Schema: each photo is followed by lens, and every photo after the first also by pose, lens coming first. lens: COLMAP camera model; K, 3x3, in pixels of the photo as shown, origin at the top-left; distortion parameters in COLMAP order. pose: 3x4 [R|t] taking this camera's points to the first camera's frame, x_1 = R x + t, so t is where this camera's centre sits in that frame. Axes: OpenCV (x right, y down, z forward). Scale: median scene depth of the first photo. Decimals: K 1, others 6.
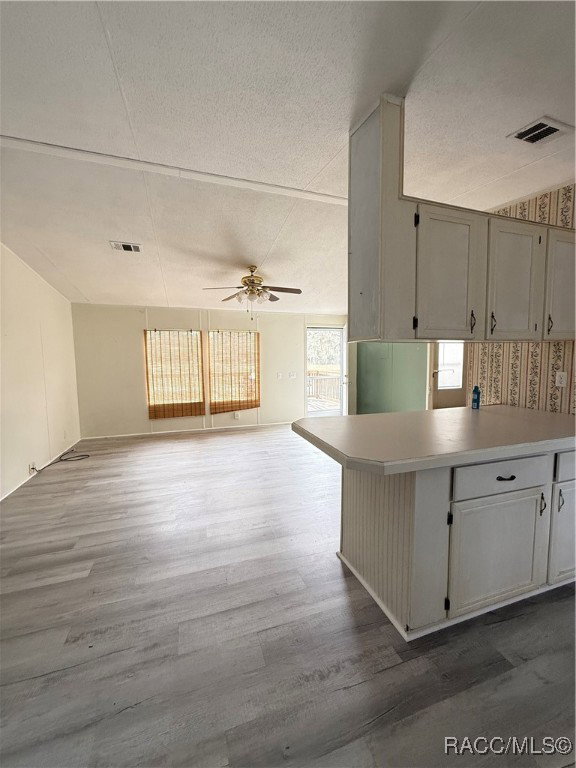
lens RADIAL K [[307.1, 0, 286.0], [0, 307.1, 382.8], [0, 0, 1]] dist [-0.004567, 0.000283]
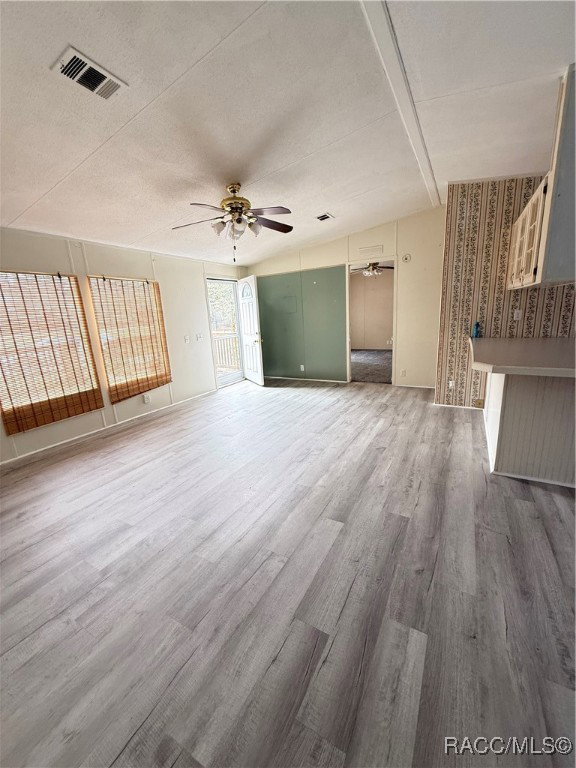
lens RADIAL K [[307.1, 0, 287.8], [0, 307.1, 384.2], [0, 0, 1]] dist [-0.004567, 0.000283]
pose [[0.743547, -0.180533, 0.643852, -0.399343], [0.098349, 0.981919, 0.161748, -0.013313], [-0.661412, -0.056945, 0.747858, 0.243994]]
